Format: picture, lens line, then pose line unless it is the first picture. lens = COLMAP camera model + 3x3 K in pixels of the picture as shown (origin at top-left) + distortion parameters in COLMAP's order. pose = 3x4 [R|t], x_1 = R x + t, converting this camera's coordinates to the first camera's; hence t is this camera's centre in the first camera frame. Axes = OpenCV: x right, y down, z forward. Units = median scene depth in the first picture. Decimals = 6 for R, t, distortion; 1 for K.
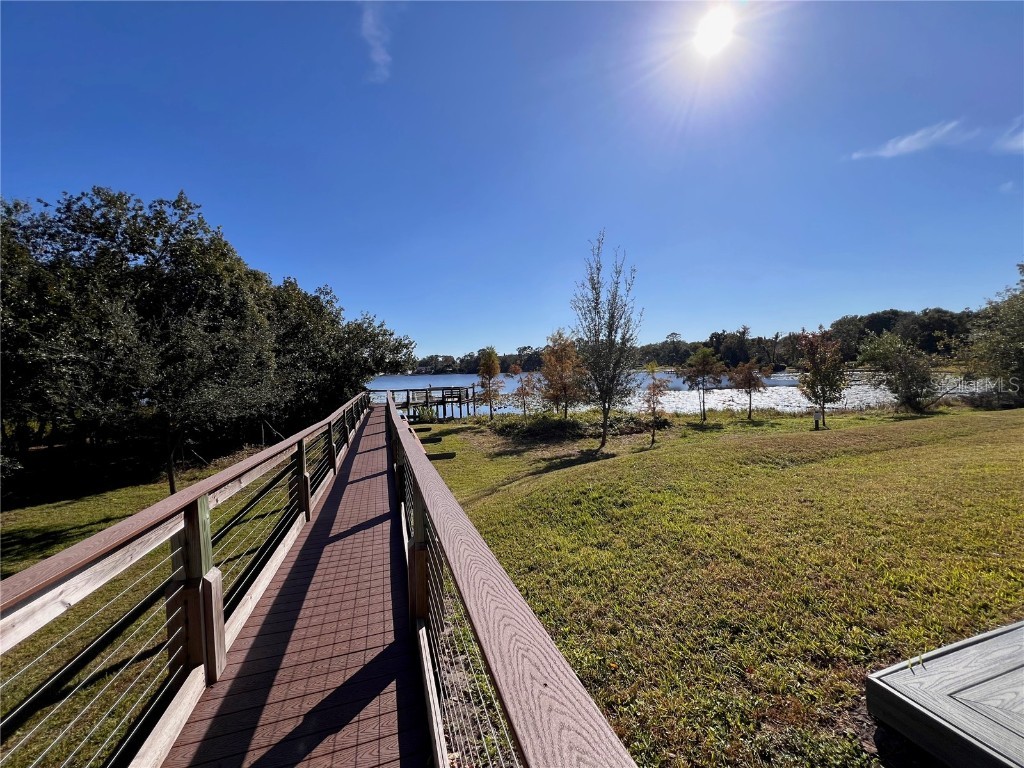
lens RADIAL K [[410.2, 0, 510.6], [0, 410.2, 383.3], [0, 0, 1]] dist [-0.001083, 0.000541]
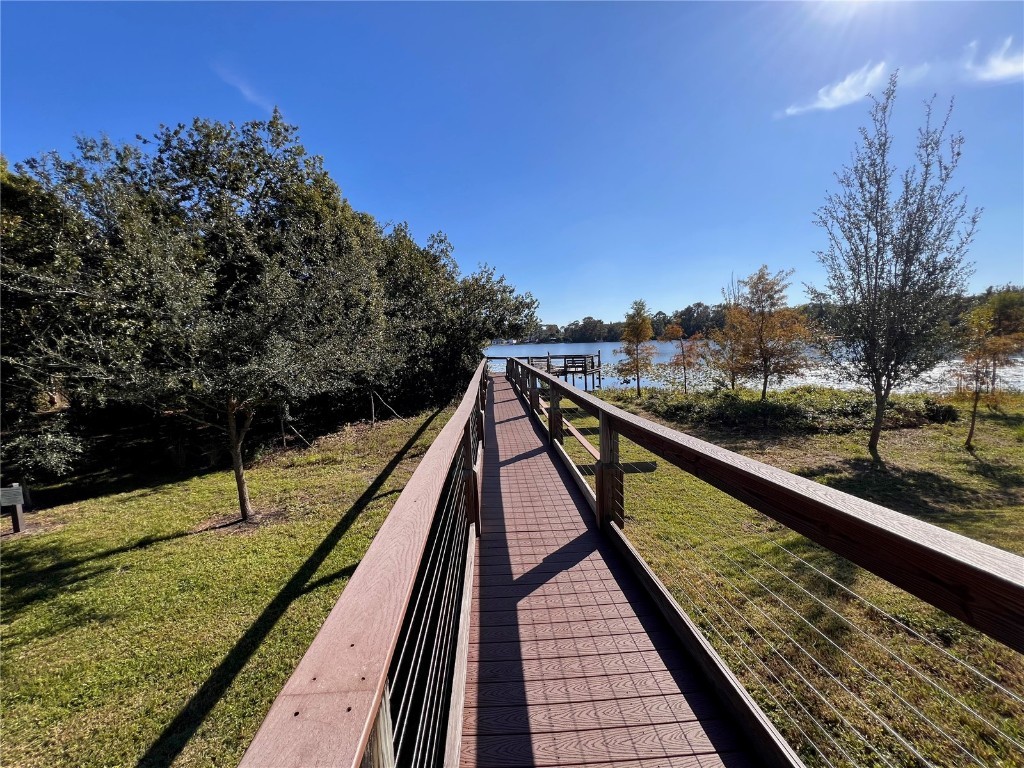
lens RADIAL K [[410.2, 0, 512.0], [0, 410.2, 382.5], [0, 0, 1]] dist [-0.001083, 0.000541]
pose [[0.970273, 0.021013, -0.241097, -0.094392], [-0.003689, 0.997392, 0.072086, 0.007908], [0.241983, -0.069054, 0.967820, 0.193904]]
